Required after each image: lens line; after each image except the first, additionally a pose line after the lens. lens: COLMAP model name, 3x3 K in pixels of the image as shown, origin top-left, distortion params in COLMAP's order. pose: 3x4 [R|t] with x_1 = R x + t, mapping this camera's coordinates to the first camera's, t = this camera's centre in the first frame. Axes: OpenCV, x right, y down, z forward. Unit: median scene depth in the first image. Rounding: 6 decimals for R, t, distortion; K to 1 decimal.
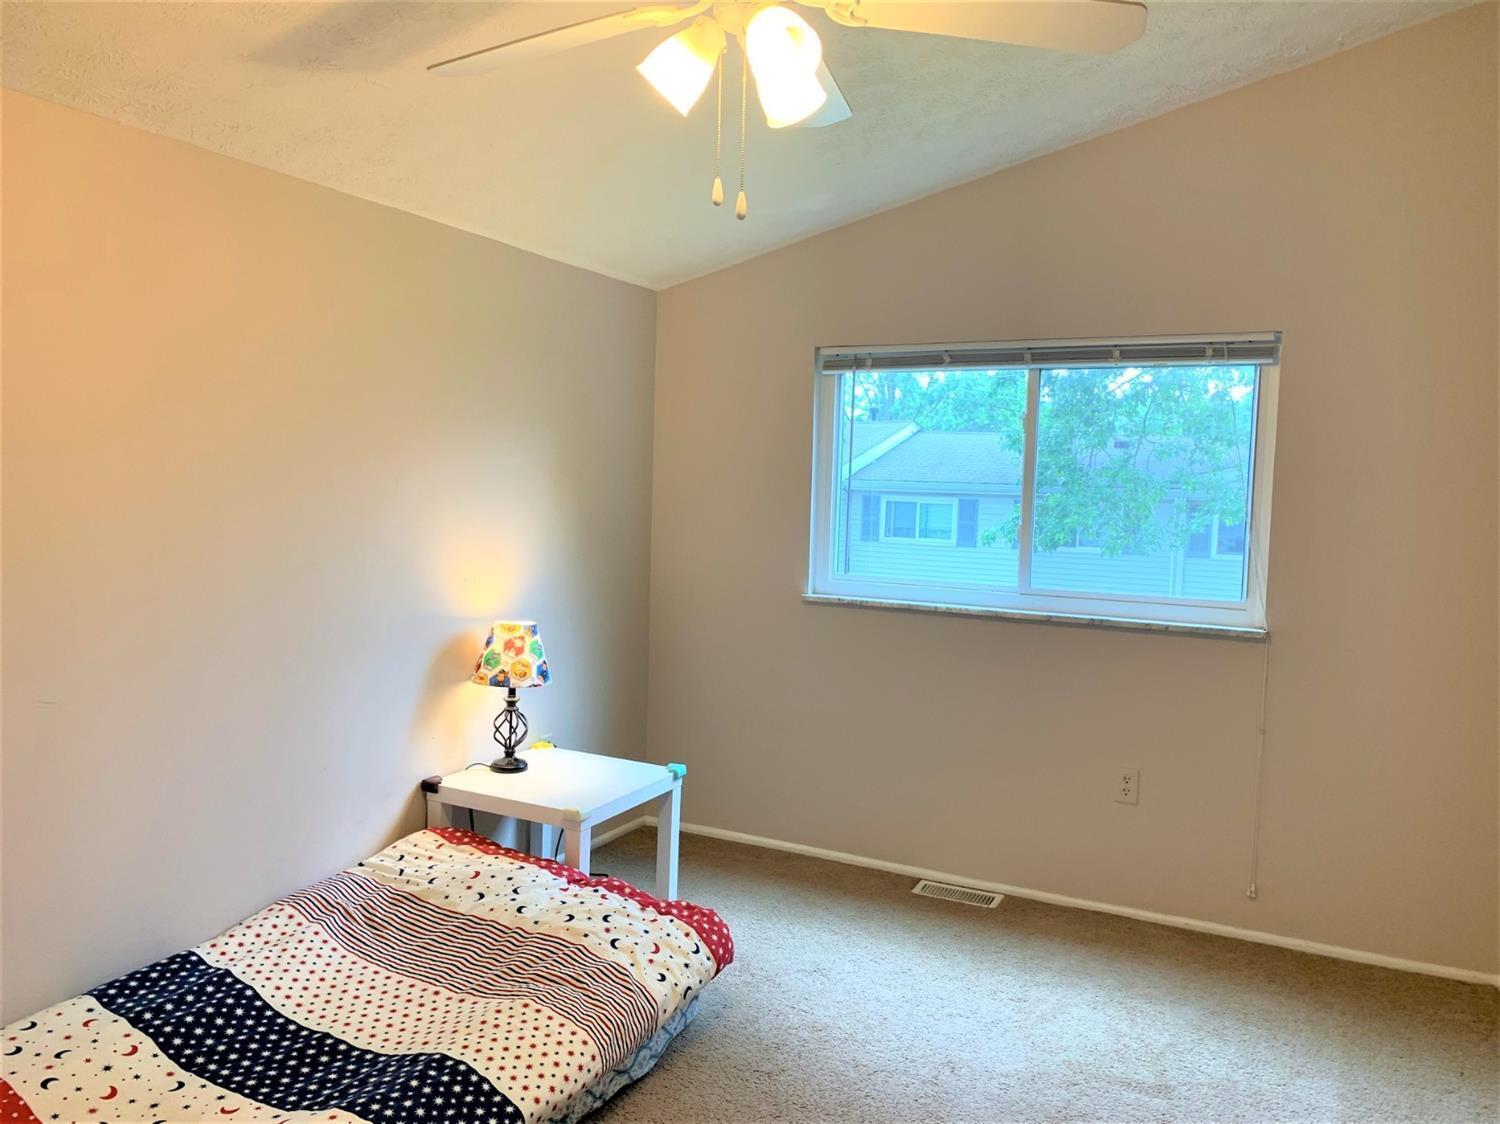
lens RADIAL K [[1143.4, 0, 748.8], [0, 1143.4, 538.7], [0, 0, 1]] dist [0.129803, -0.122233]
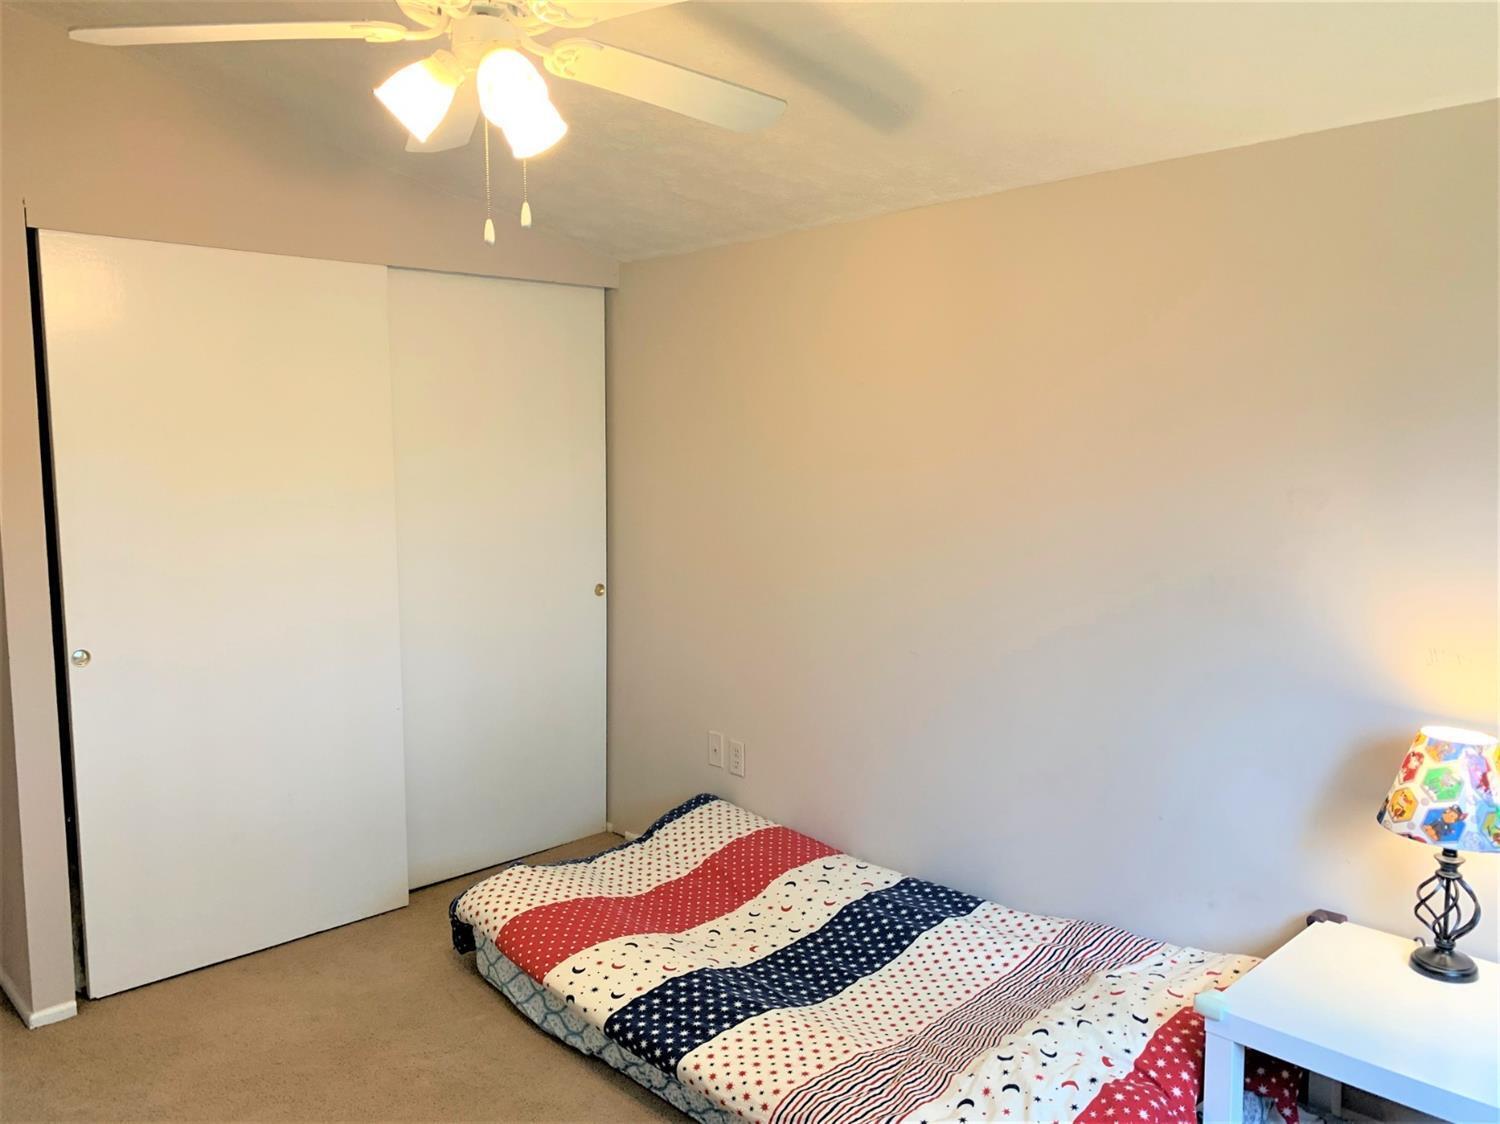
lens RADIAL K [[1143.4, 0, 748.8], [0, 1143.4, 538.7], [0, 0, 1]] dist [0.129803, -0.122233]
pose [[-0.317830, 0.042715, -0.947185, 0.508975], [-0.057473, 0.996280, 0.064214, -0.049296], [0.946404, 0.074847, -0.314192, 0.854261]]
